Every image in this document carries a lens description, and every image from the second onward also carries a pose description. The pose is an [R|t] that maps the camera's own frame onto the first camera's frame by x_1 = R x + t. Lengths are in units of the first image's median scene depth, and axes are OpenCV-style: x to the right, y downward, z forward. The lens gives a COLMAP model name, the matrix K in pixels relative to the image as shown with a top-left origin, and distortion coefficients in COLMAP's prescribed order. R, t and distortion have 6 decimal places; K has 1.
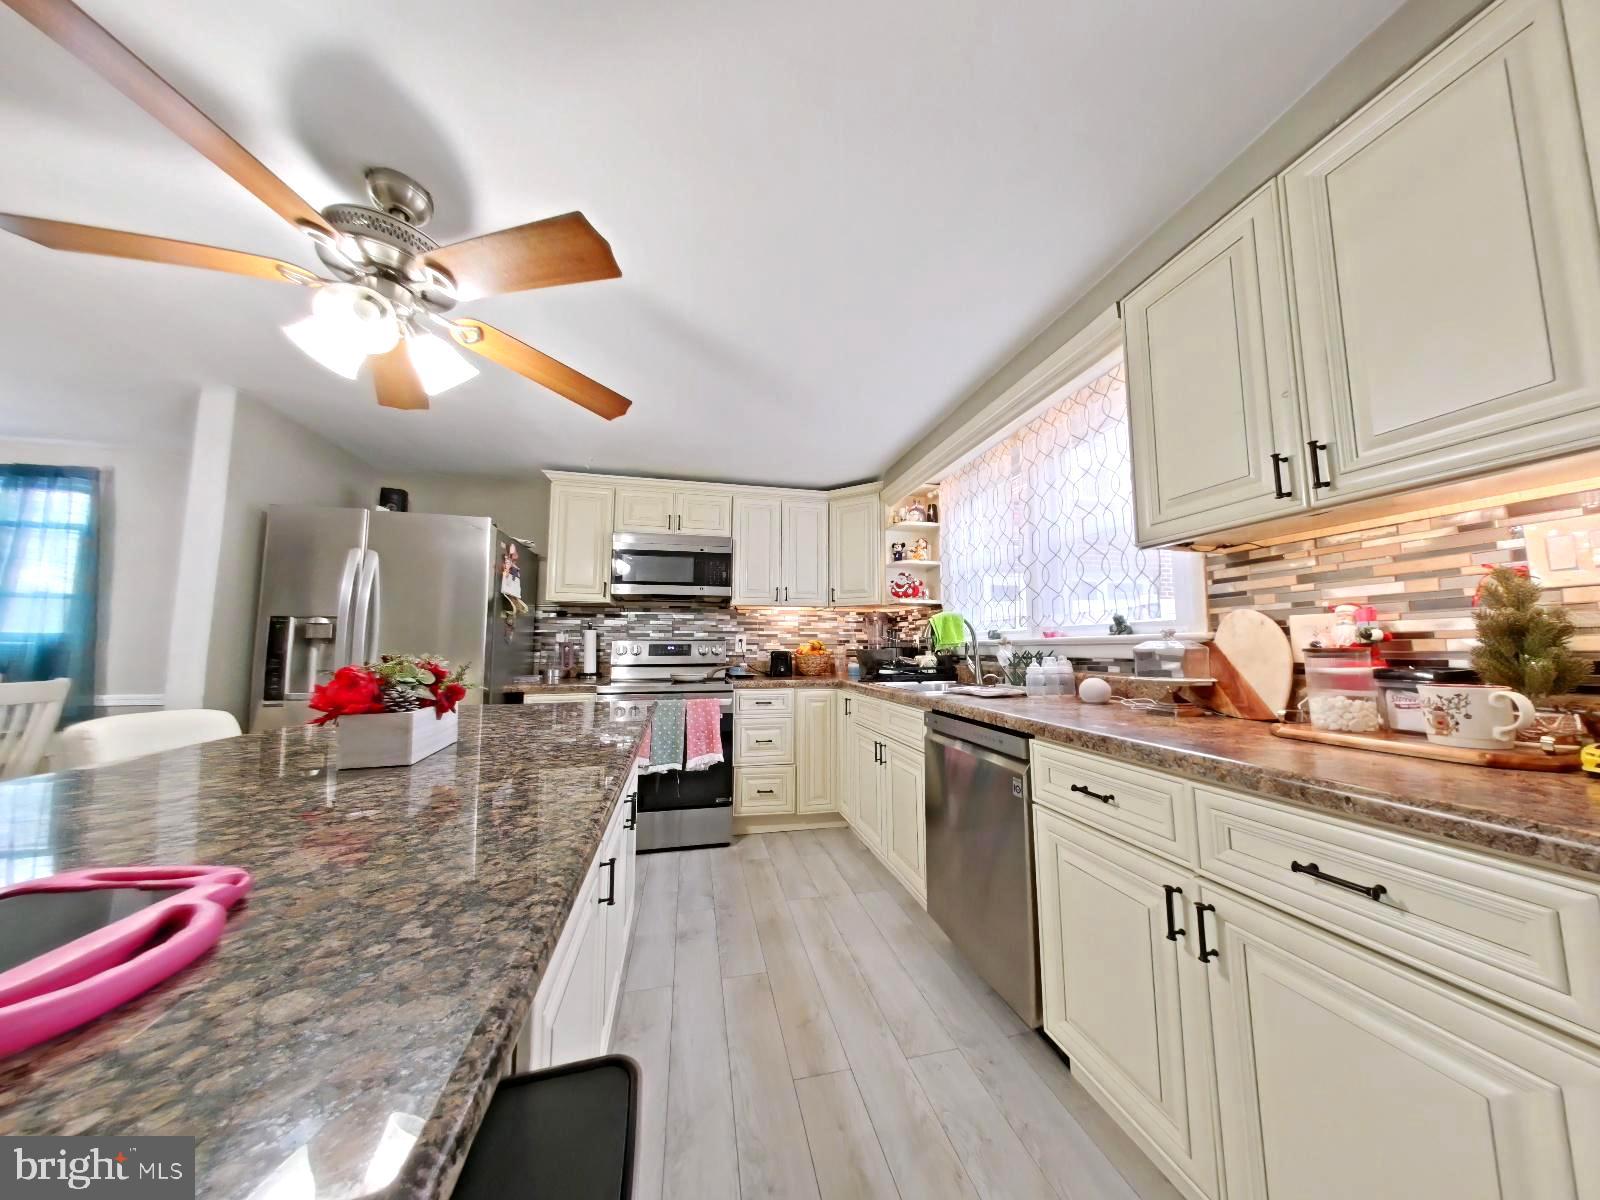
lens RADIAL K [[501.1, 0, 805.3], [0, 501.1, 597.2], [0, 0, 1]] dist [0.002271, -0.000006]
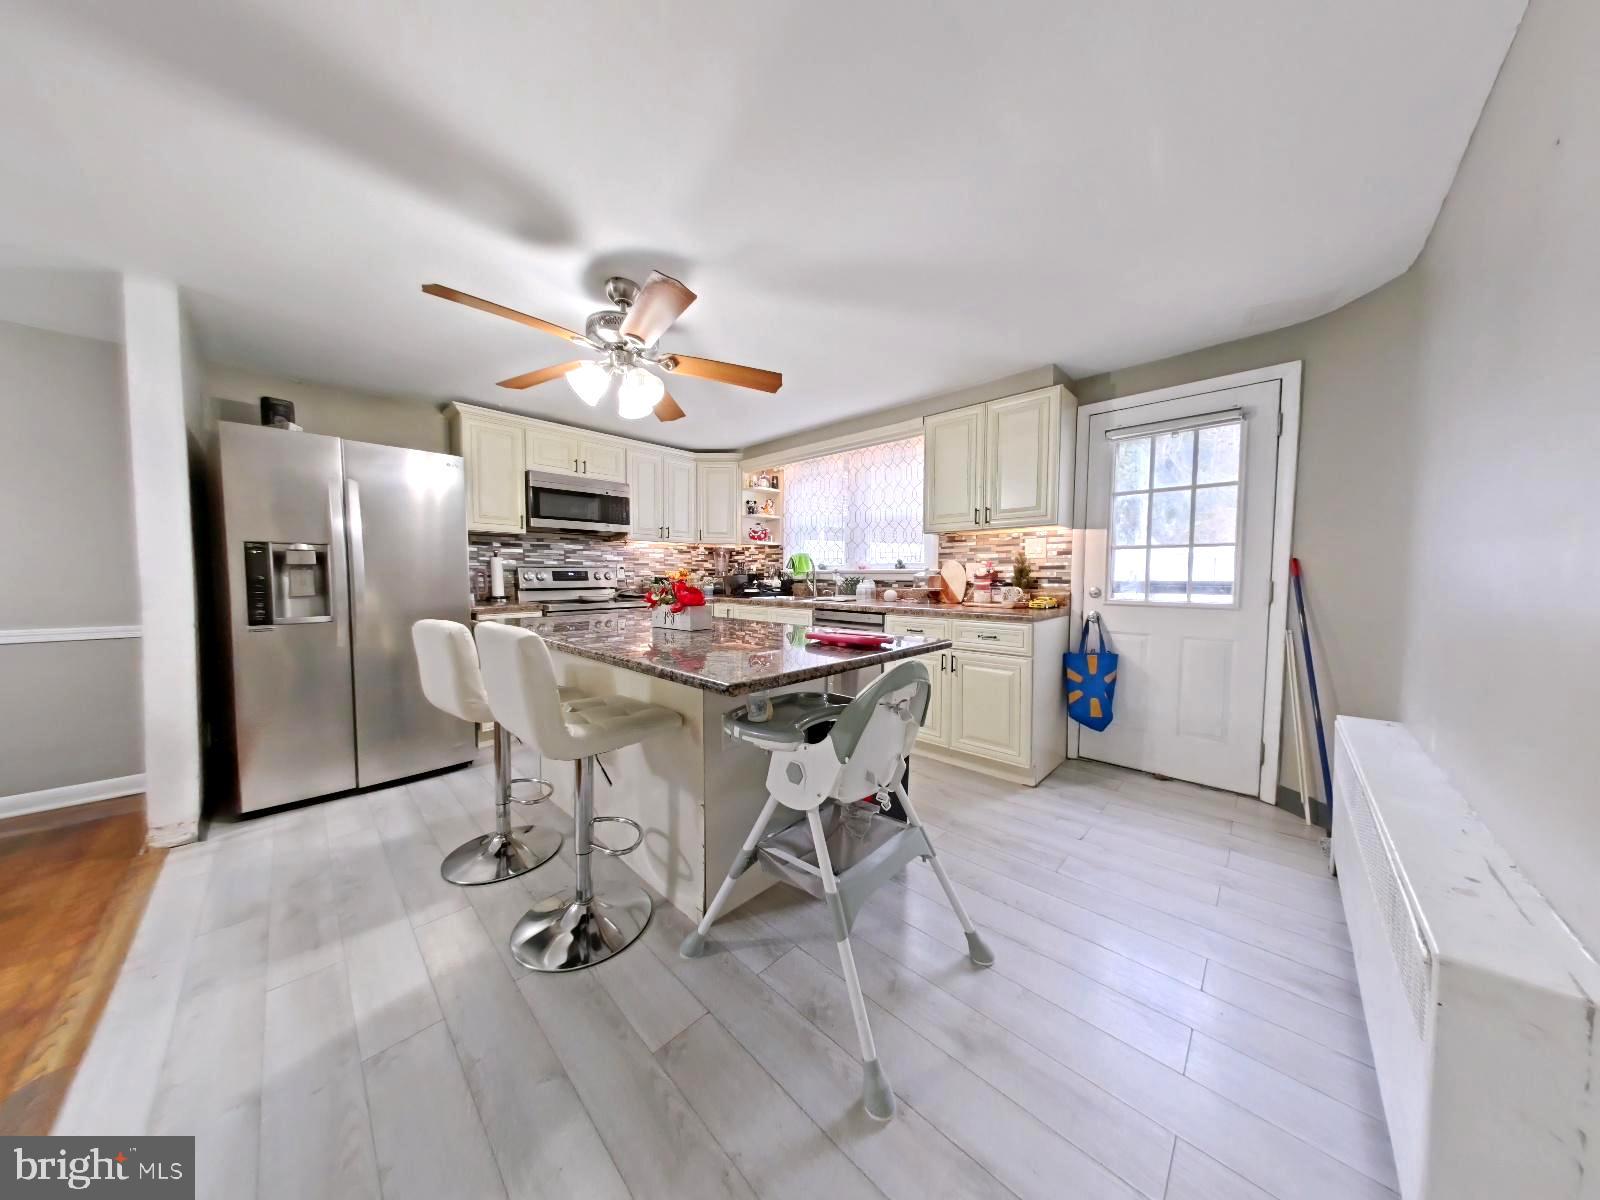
lens RADIAL K [[501.1, 0, 805.7], [0, 501.1, 600.0], [0, 0, 1]] dist [0.002271, -0.000006]
pose [[0.835626, -0.025713, 0.548696, -0.767541], [-0.058974, 0.988931, 0.136156, -0.053057], [-0.546124, -0.146134, 0.824860, -0.474762]]
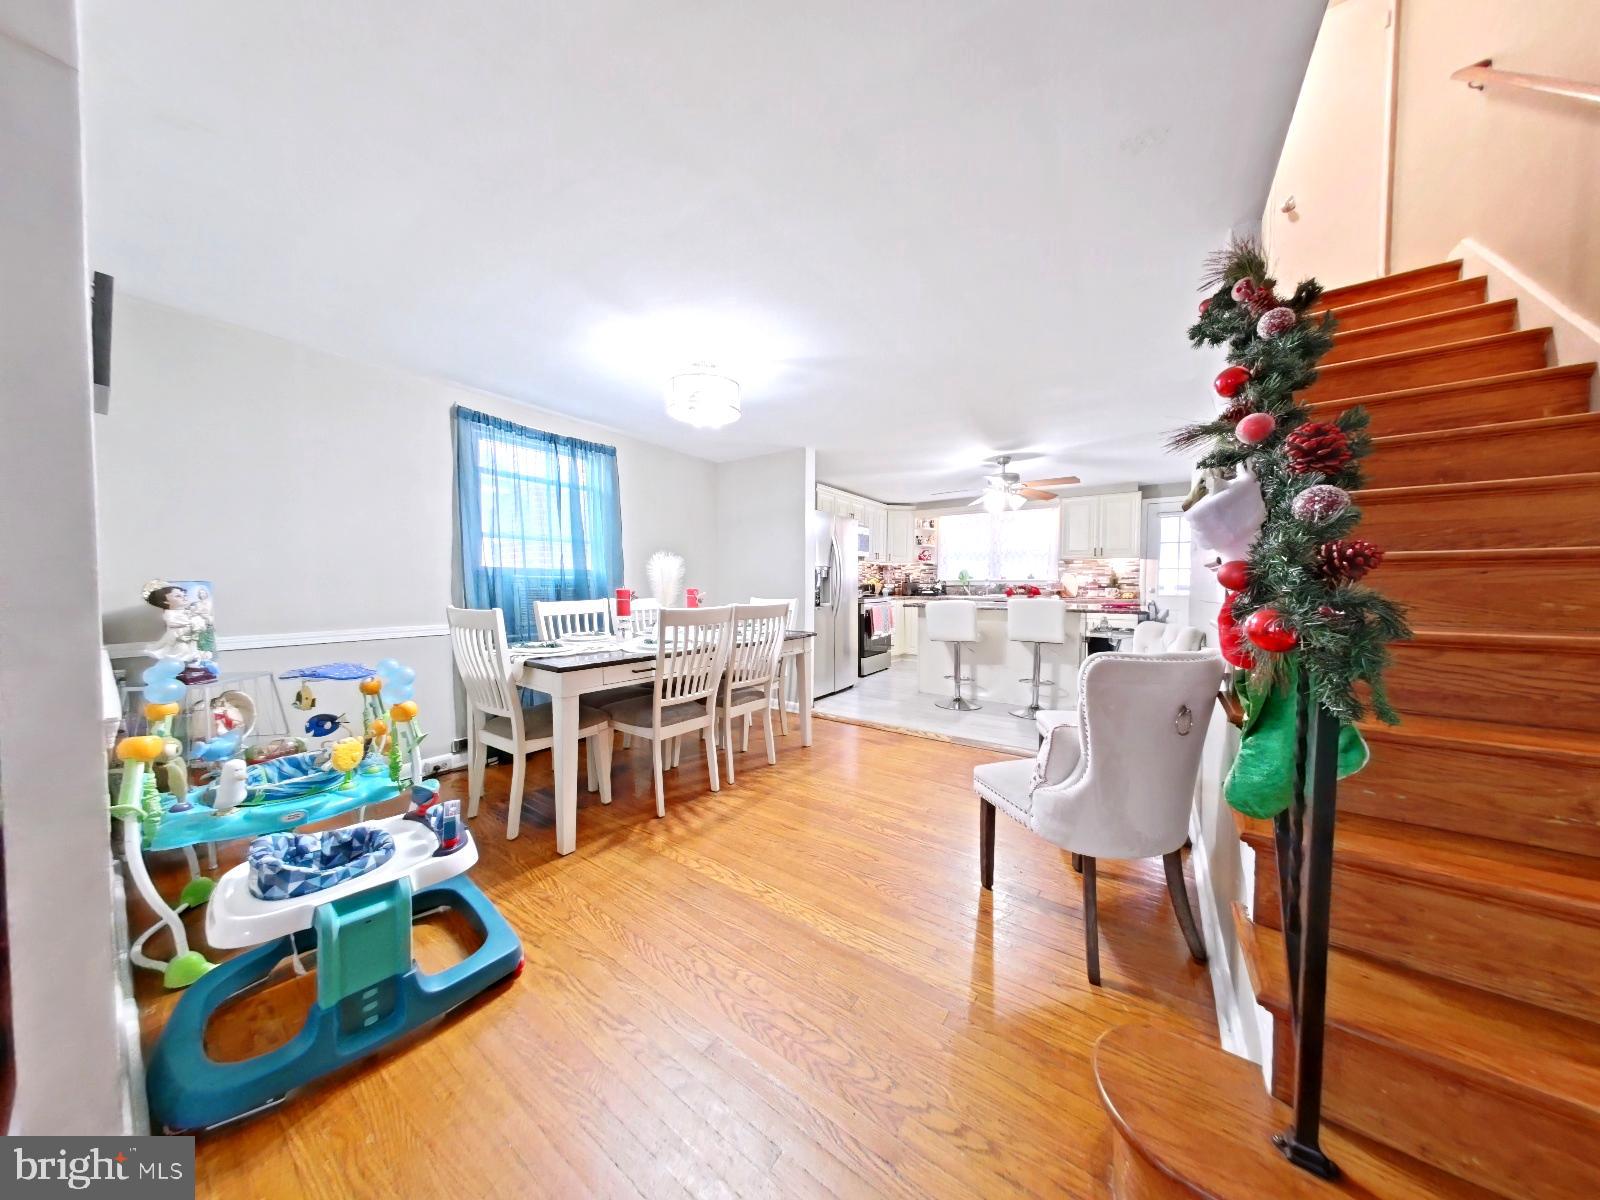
lens RADIAL K [[501.1, 0, 805.5], [0, 501.1, 597.3], [0, 0, 1]] dist [0.002271, -0.000006]
pose [[0.739019, -0.021500, 0.673342, -2.767470], [-0.067028, 0.992185, 0.105246, -0.060937], [-0.670342, -0.122911, 0.731802, -0.530543]]
